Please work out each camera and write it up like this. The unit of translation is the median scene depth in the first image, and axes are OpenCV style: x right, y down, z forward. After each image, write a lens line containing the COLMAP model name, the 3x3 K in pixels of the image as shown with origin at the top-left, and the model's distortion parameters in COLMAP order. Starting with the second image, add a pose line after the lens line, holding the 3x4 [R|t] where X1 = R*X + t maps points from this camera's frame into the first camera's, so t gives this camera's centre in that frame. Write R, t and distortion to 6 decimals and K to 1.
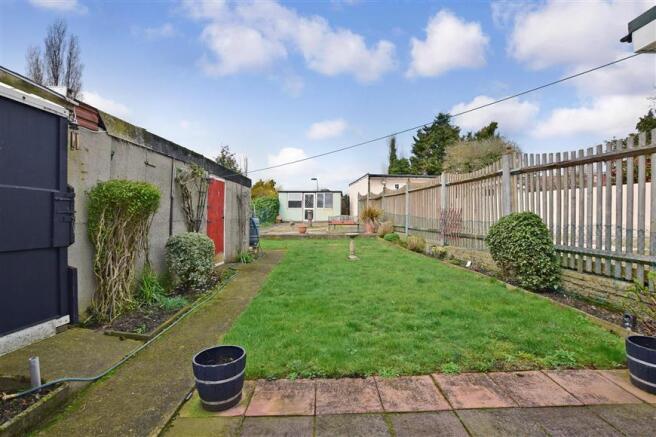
lens RADIAL K [[307.7, 0, 328.5], [0, 307.7, 216.4], [0, 0, 1]] dist [-0.029075, 0.001519]
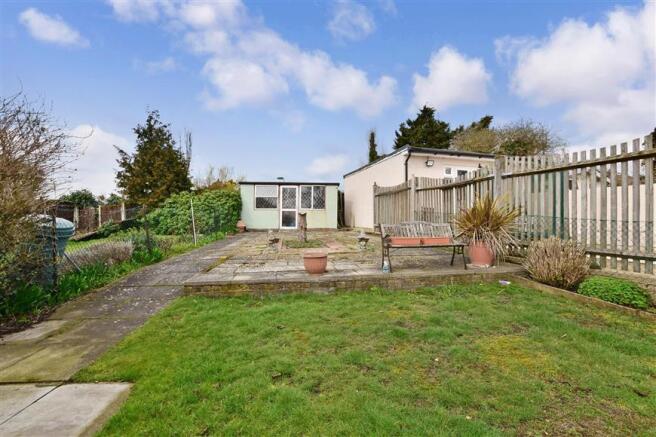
lens RADIAL K [[286.6, 0, 331.6], [0, 286.6, 220.8], [0, 0, 1]] dist [-0.031365, 0.001068]
pose [[0.987940, -0.000866, 0.154836, -0.249913], [0.000261, 0.999992, 0.003930, -0.017402], [-0.154838, -0.003842, 0.987932, 1.441416]]
